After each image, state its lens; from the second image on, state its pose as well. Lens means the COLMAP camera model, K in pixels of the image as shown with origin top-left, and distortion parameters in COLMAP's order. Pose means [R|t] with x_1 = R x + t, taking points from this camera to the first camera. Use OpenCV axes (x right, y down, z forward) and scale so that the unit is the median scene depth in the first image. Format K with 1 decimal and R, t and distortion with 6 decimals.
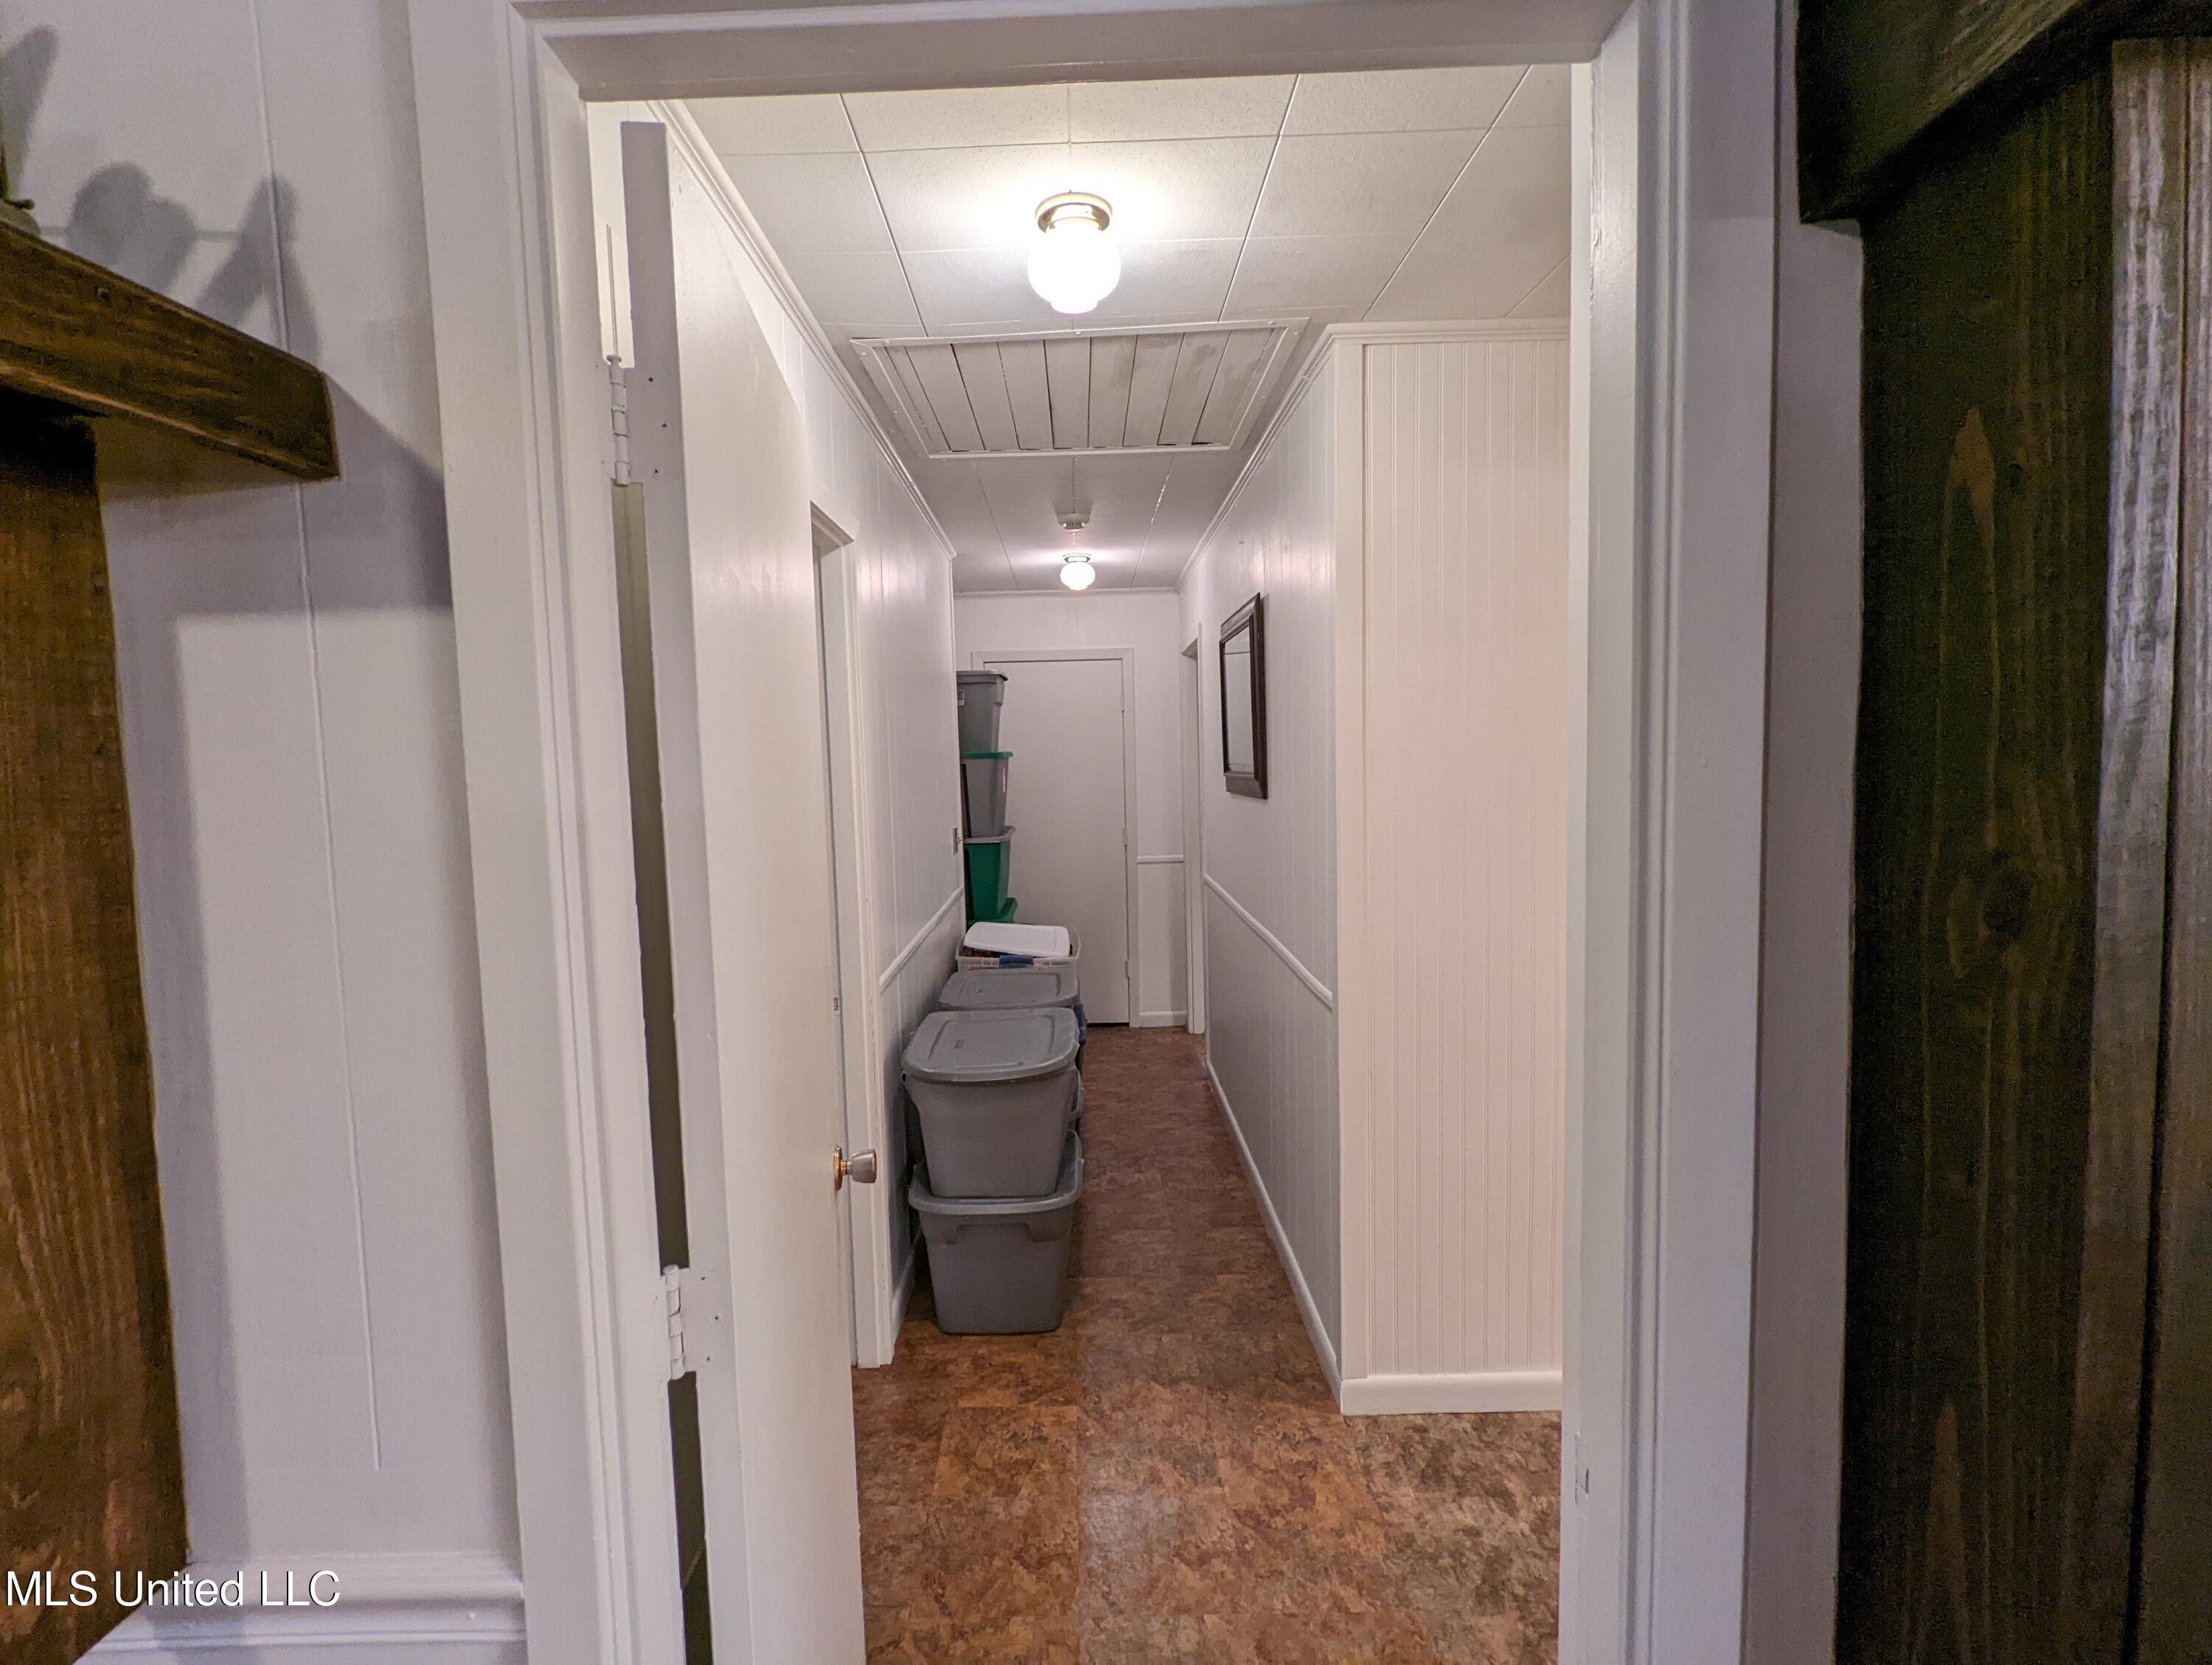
lens RADIAL K [[1045.8, 0, 1066.6], [0, 1045.8, 834.6], [0, 0, 1]] dist [-0.001852, -0.000492]
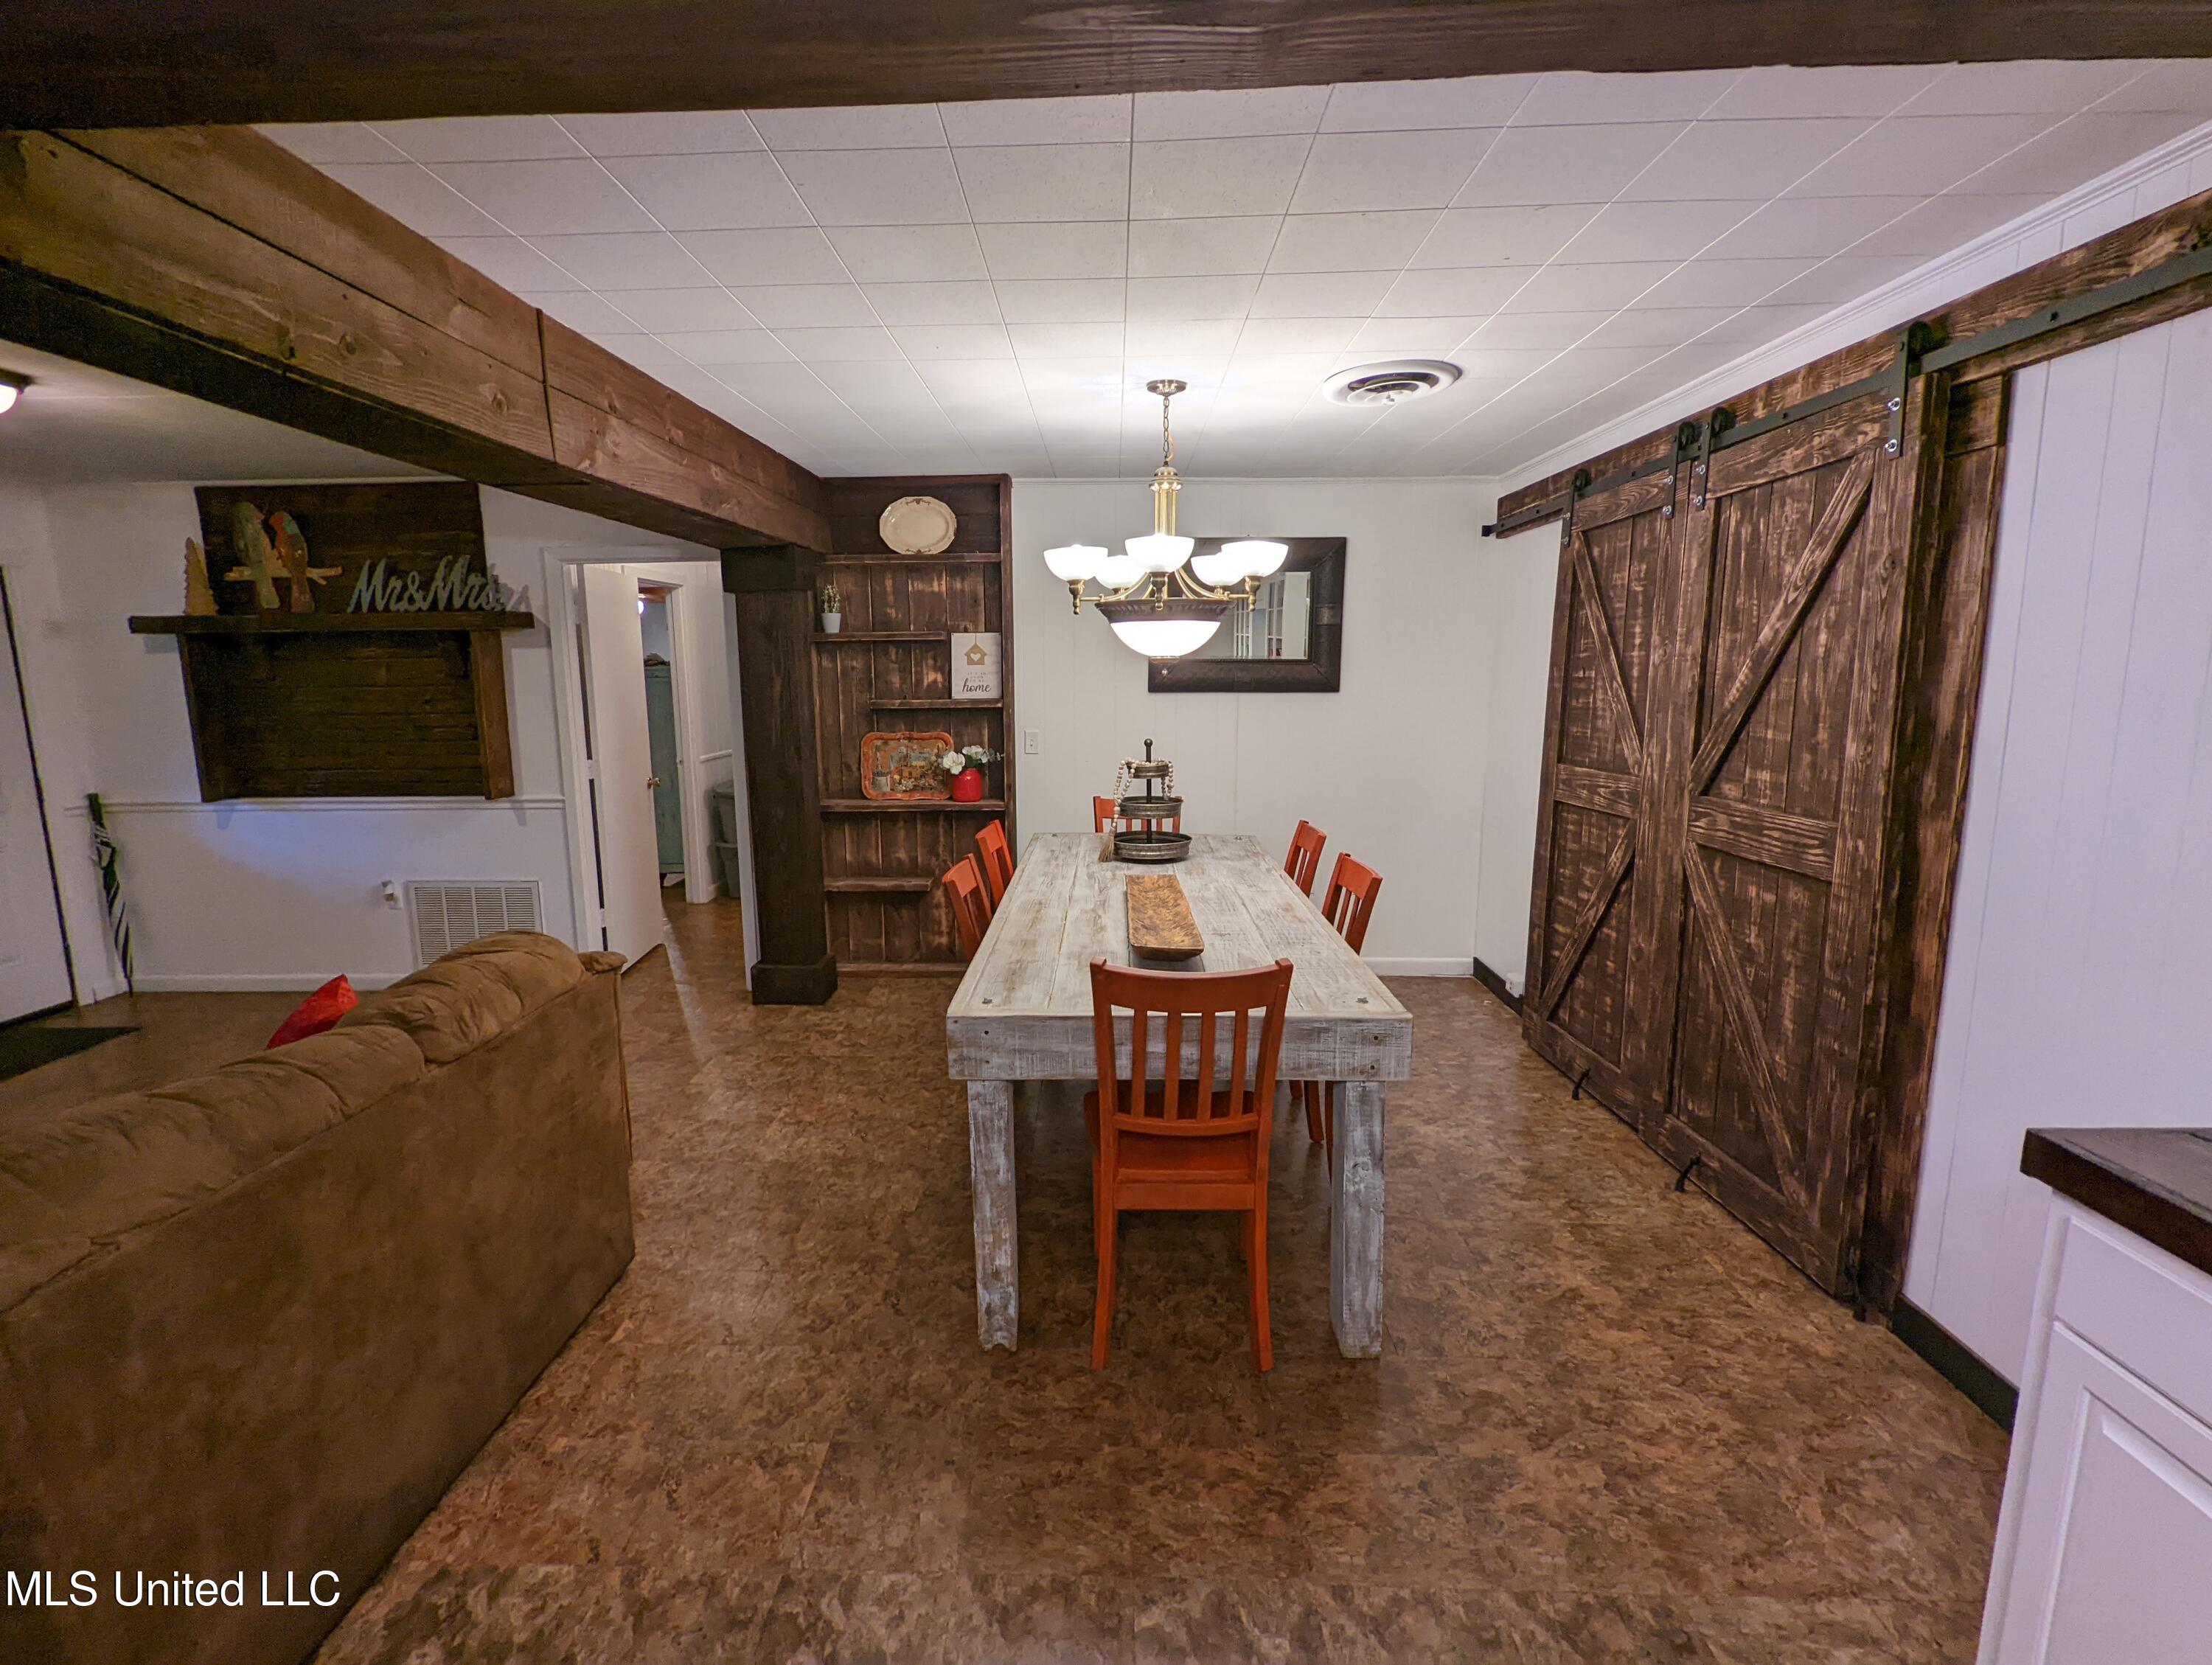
lens RADIAL K [[1045.8, 0, 1066.6], [0, 1045.8, 834.6], [0, 0, 1]] dist [-0.001852, -0.000492]
pose [[0.998307, 0.027229, -0.051392, 3.021268], [-0.023011, 0.996452, 0.080959, 0.348125], [0.053414, -0.079639, 0.995392, -5.473633]]
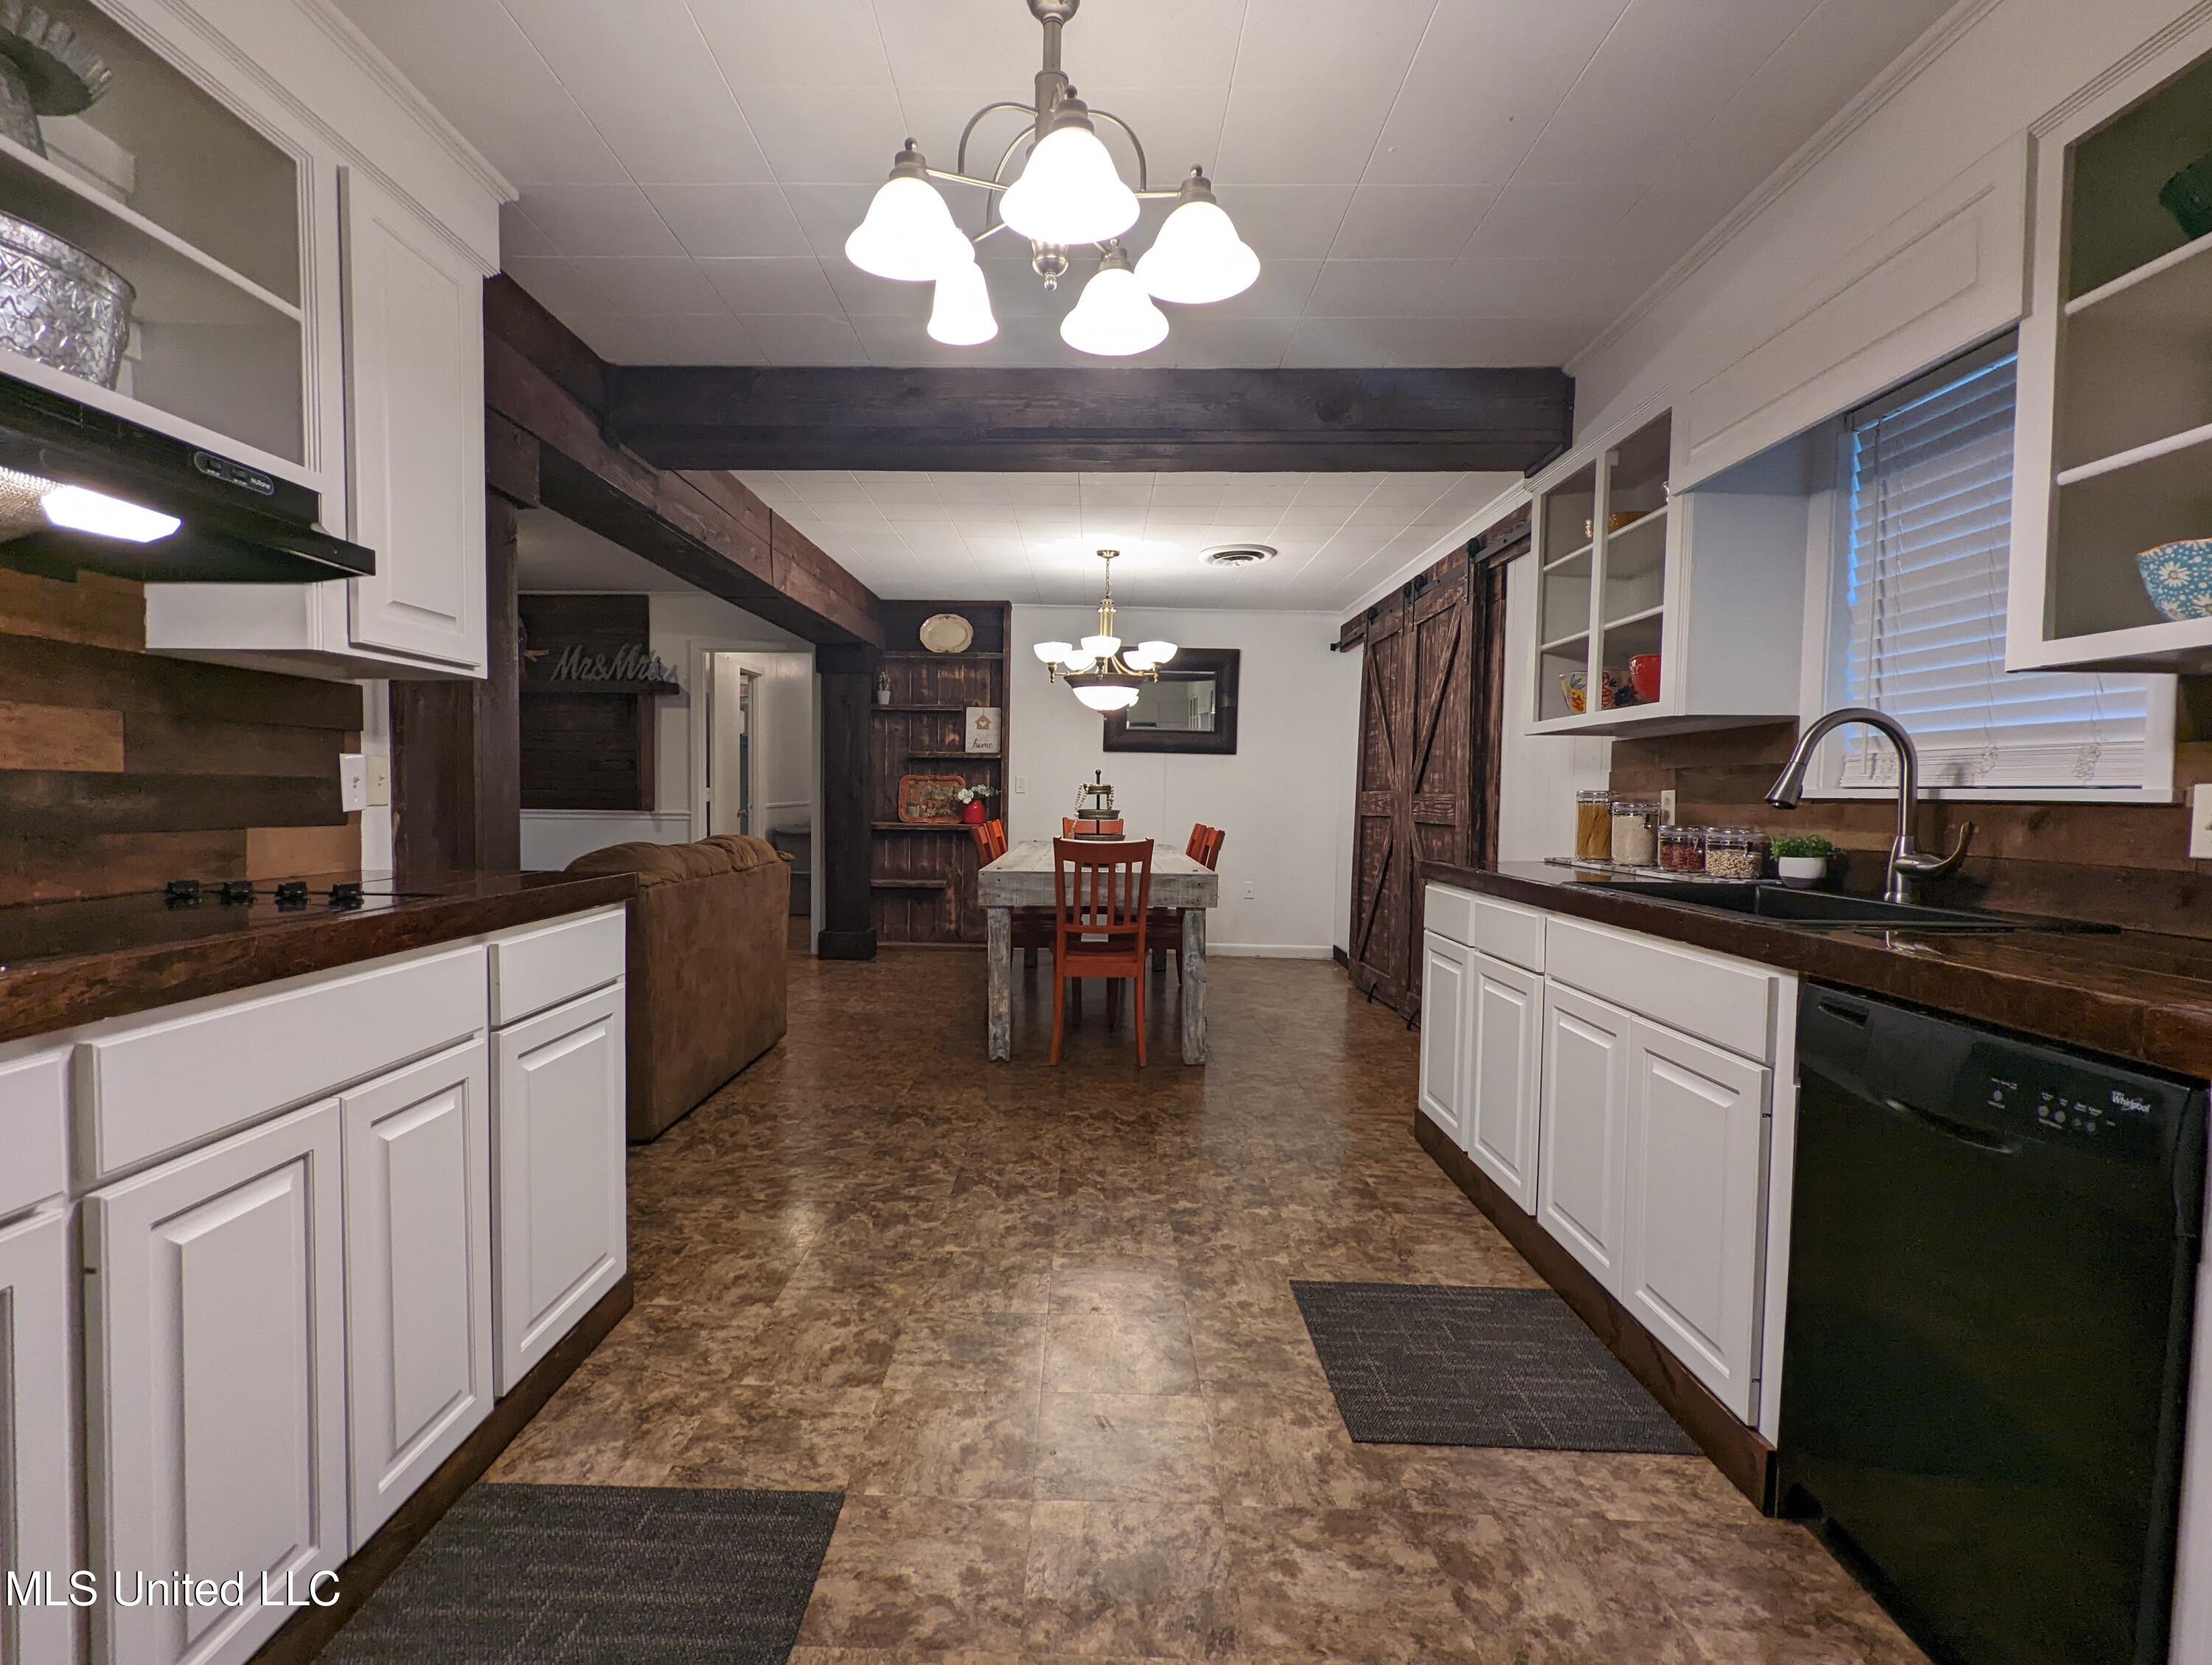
lens RADIAL K [[1045.8, 0, 1066.6], [0, 1045.8, 834.6], [0, 0, 1]] dist [-0.001852, -0.000492]
pose [[0.998363, 0.044727, -0.035654, 3.222927], [-0.045956, 0.998350, -0.034415, 1.100027], [0.034056, 0.035998, 0.998771, -8.339311]]
